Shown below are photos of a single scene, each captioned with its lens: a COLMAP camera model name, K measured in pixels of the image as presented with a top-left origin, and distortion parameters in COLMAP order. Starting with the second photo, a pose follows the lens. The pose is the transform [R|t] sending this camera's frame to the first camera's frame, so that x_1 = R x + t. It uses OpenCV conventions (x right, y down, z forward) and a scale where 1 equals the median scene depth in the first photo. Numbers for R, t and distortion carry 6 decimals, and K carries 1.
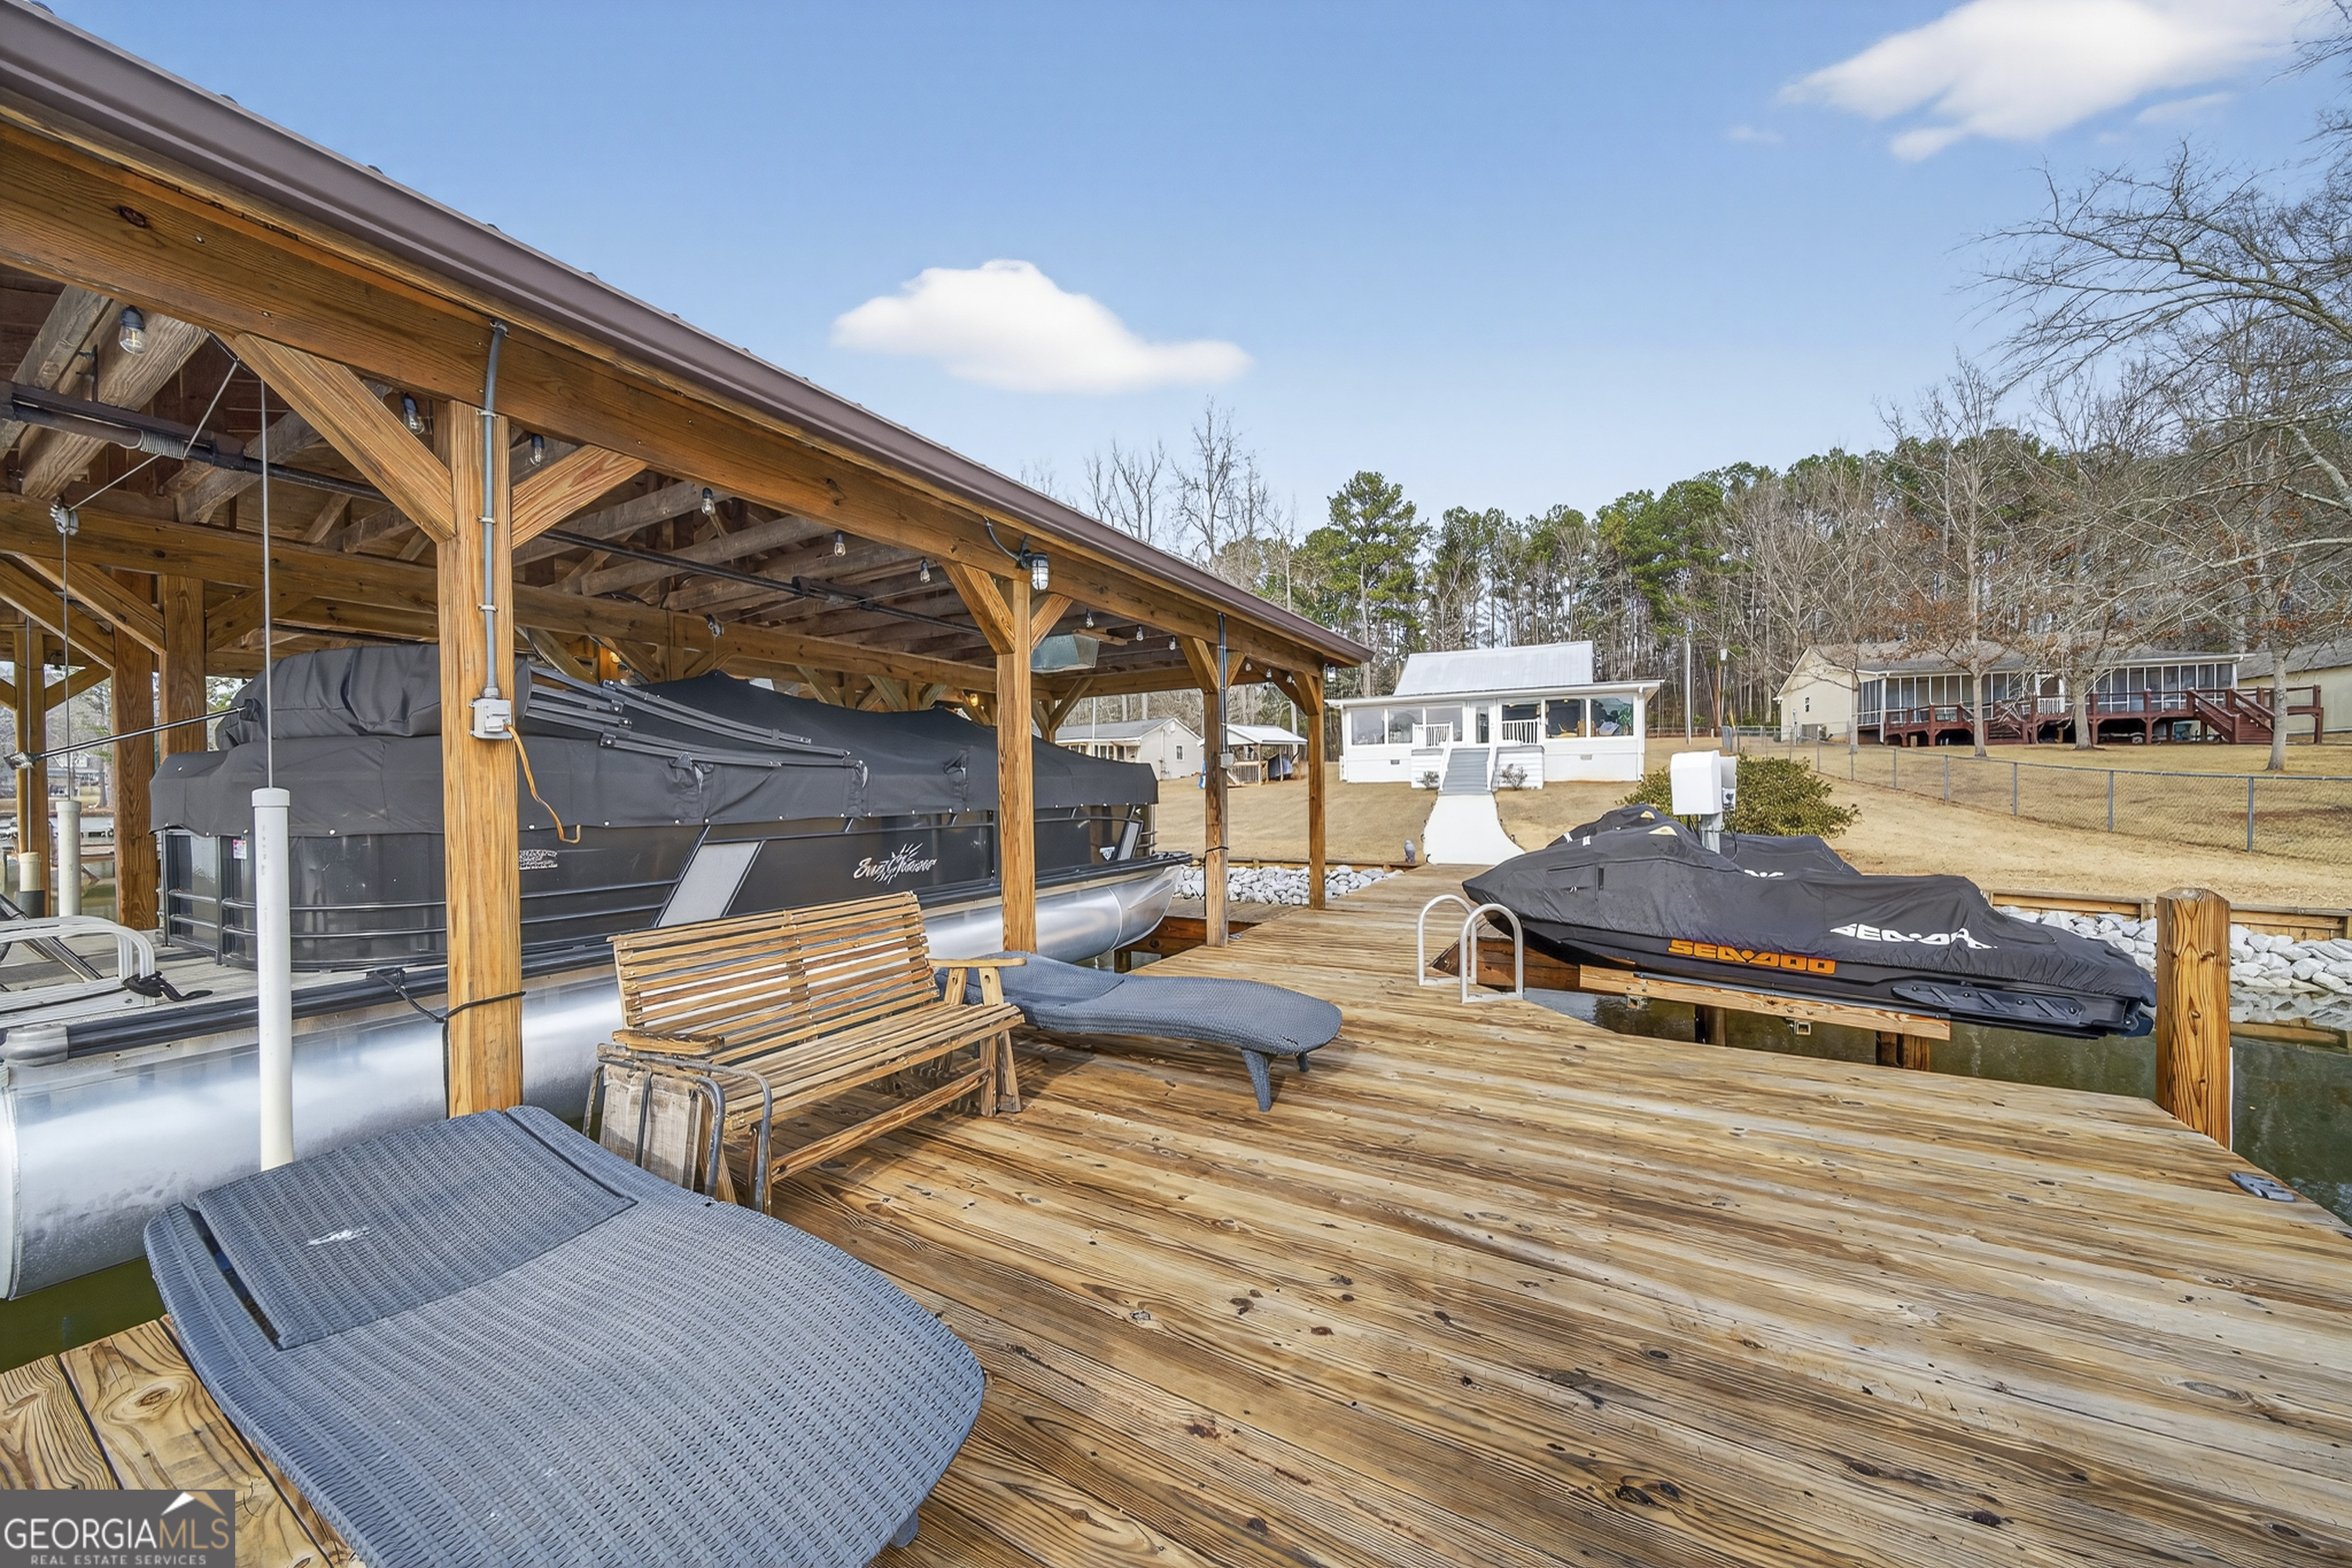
lens RADIAL K [[897.9, 0, 1147.0], [0, 897.9, 793.4], [0, 0, 1]] dist [0.003656, 0.000215]
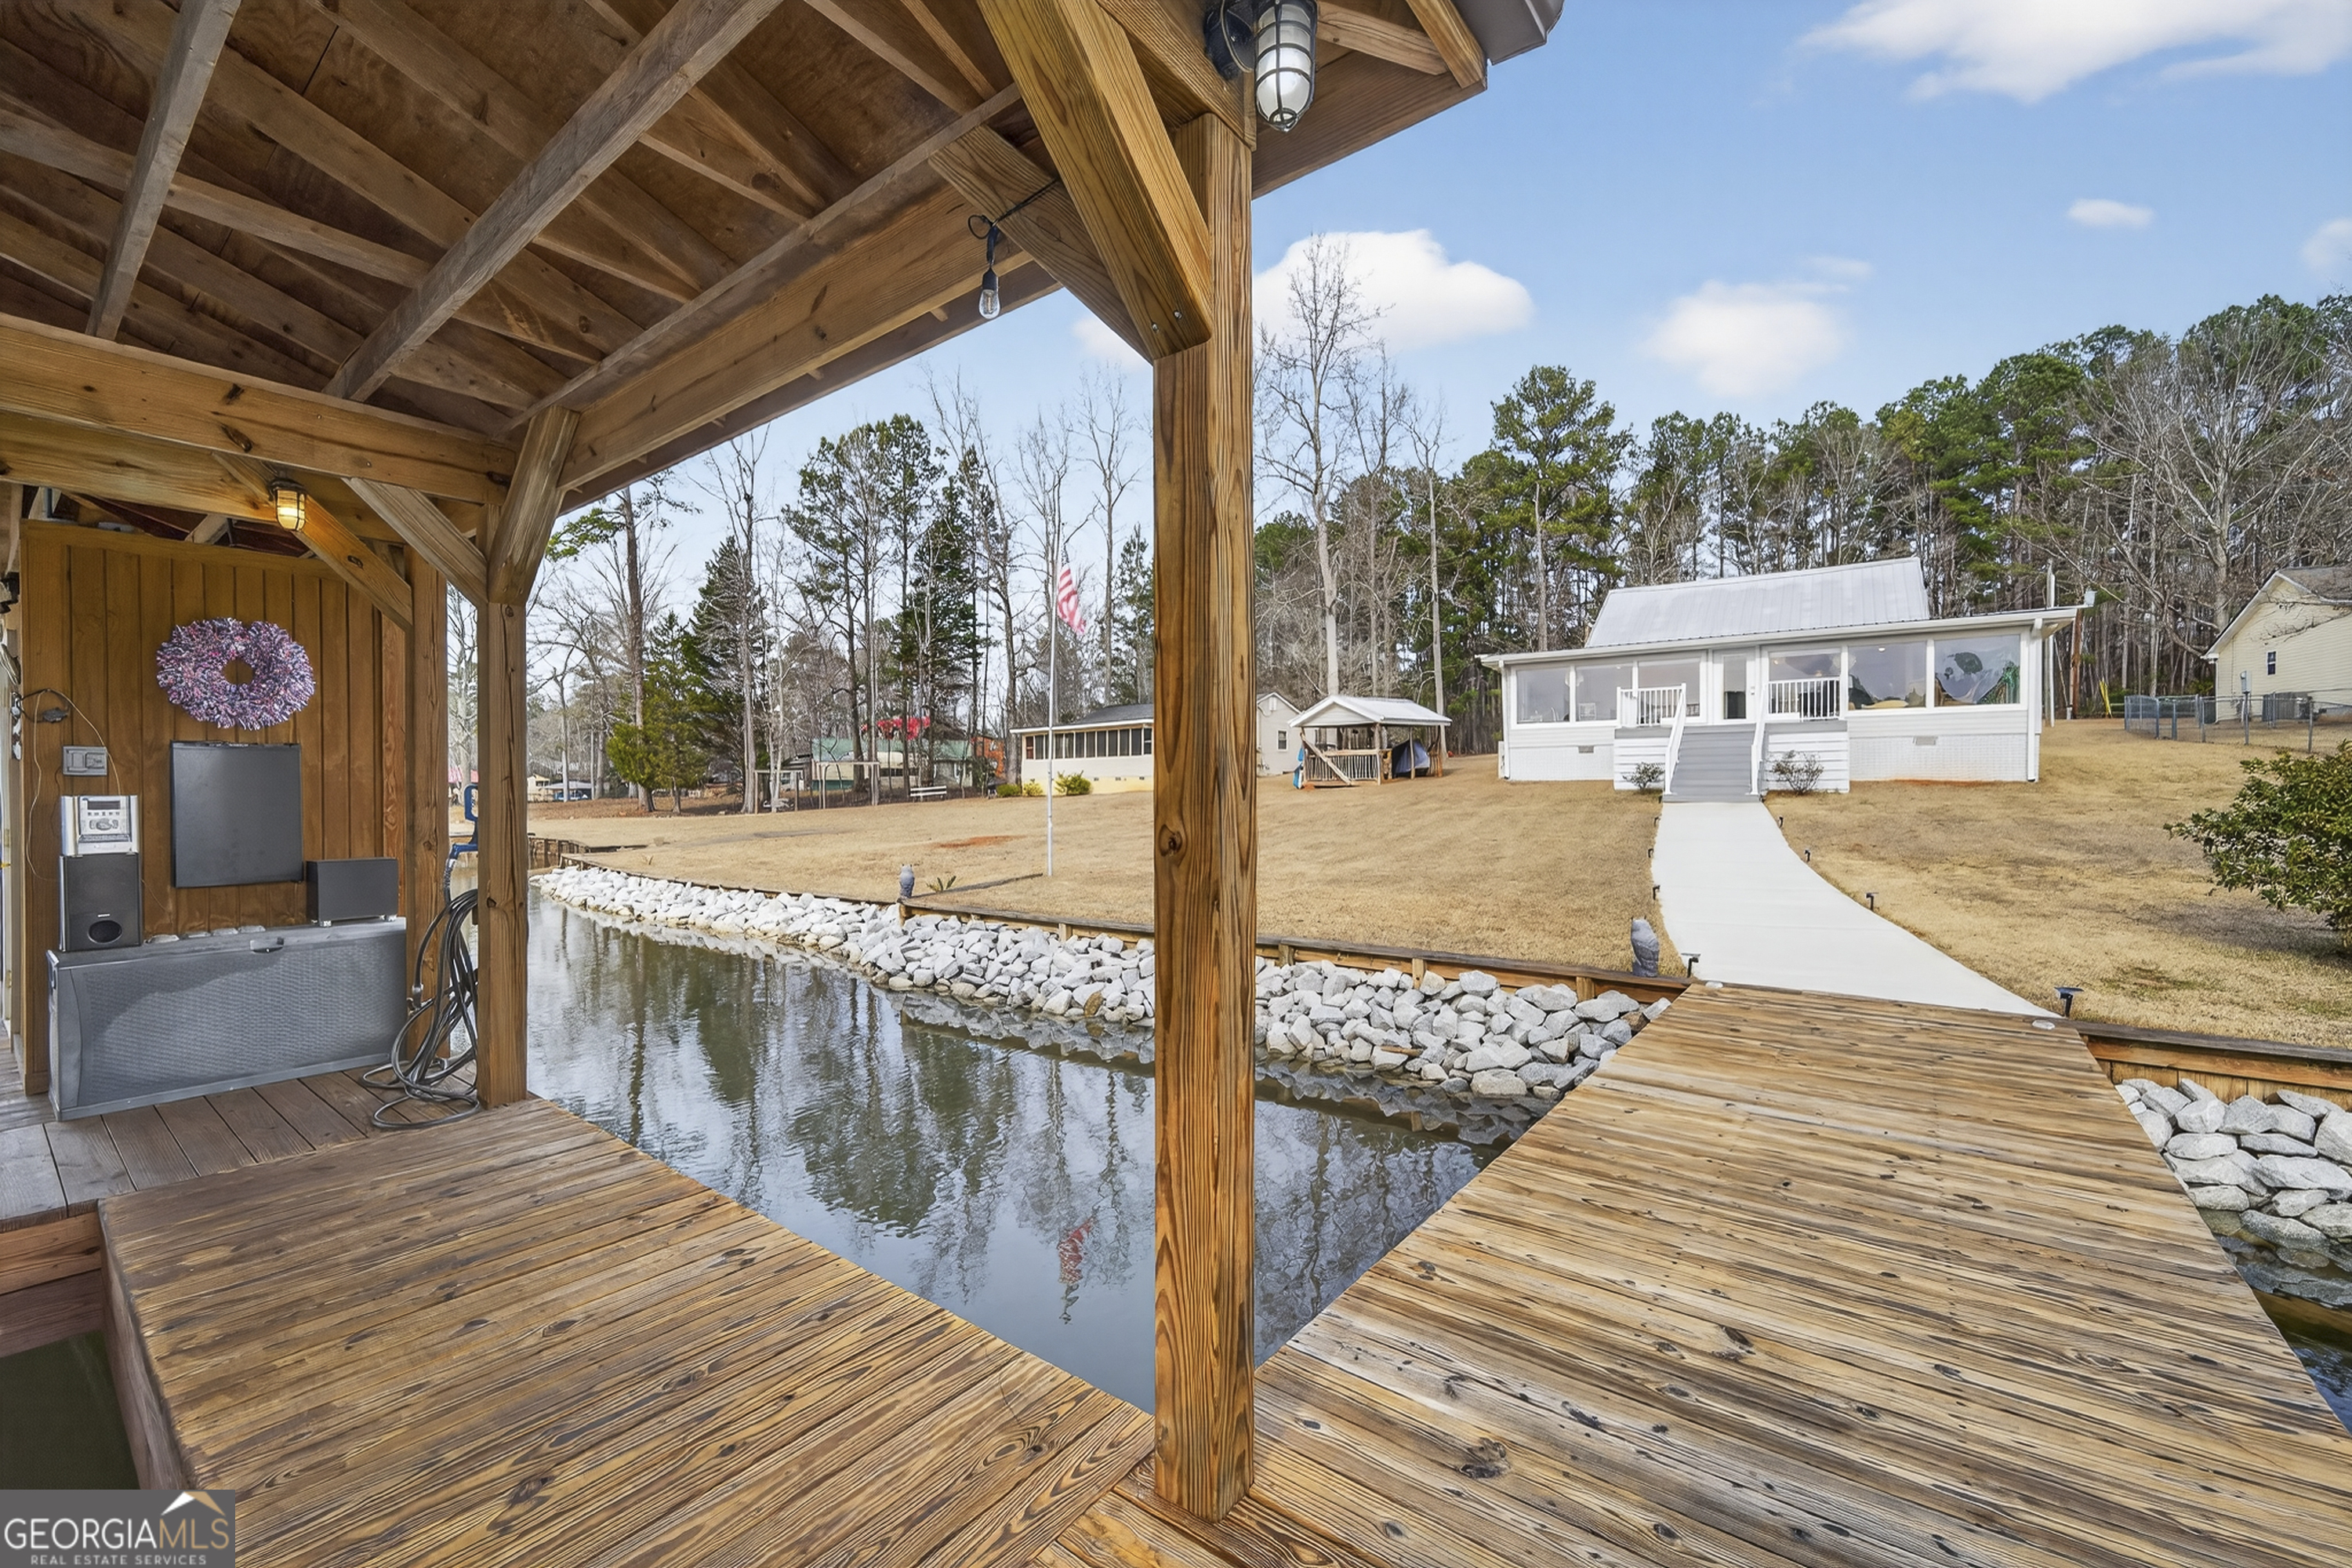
lens RADIAL K [[967.2, 0, 1176.0], [0, 967.2, 784.0], [0, 0, 1]] dist [0.024234, -0.000351]
pose [[0.992494, 0.006564, -0.122115, 0.040976], [-0.007650, 0.999935, -0.008427, -0.001222], [0.122052, 0.009298, 0.992480, 0.161167]]
